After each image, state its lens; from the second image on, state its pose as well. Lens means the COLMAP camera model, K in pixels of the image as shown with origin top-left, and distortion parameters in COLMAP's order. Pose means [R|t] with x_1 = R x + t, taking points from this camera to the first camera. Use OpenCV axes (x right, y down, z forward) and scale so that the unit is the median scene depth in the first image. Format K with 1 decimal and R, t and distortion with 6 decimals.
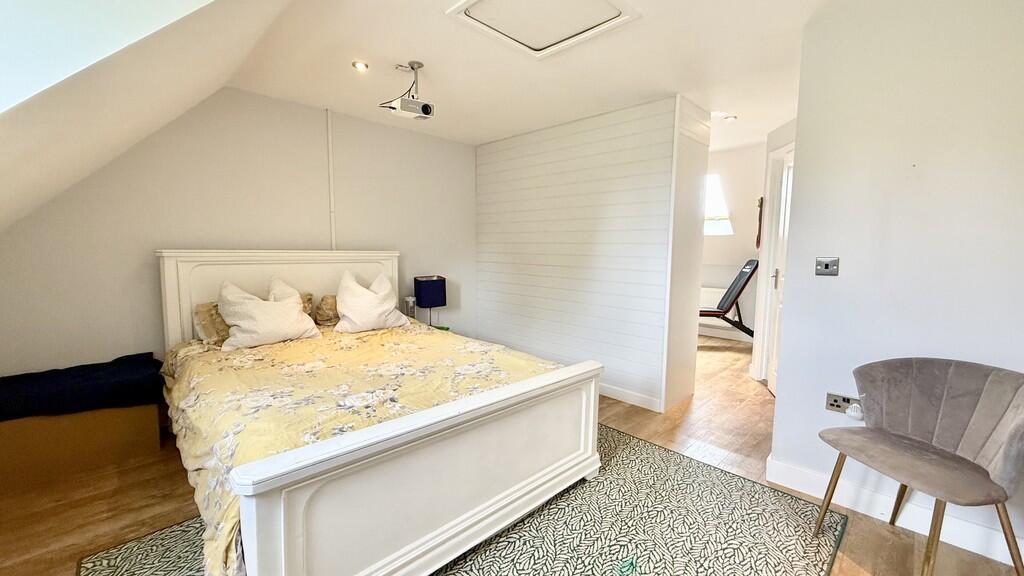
lens RADIAL K [[407.1, 0, 509.9], [0, 407.1, 288.0], [0, 0, 1]] dist [-0.000151, 0.000061]
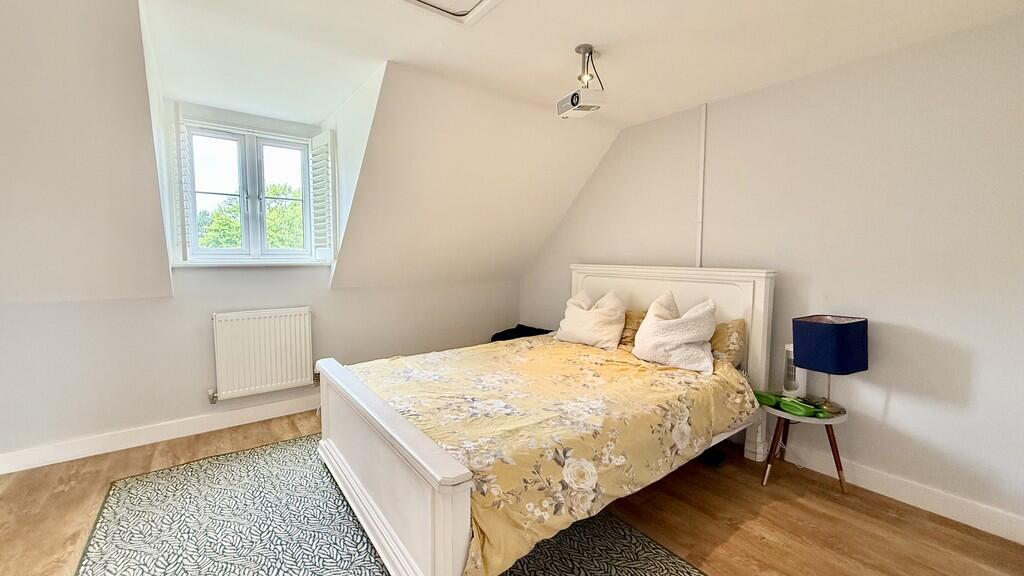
lens RADIAL K [[407.1, 0, 510.3], [0, 407.1, 289.3], [0, 0, 1]] dist [-0.000151, 0.000061]
pose [[-0.137177, 0.060265, -0.988712, 0.656492], [-0.104194, 0.991732, 0.074905, -0.097208], [0.985051, 0.113293, -0.129764, 1.032980]]
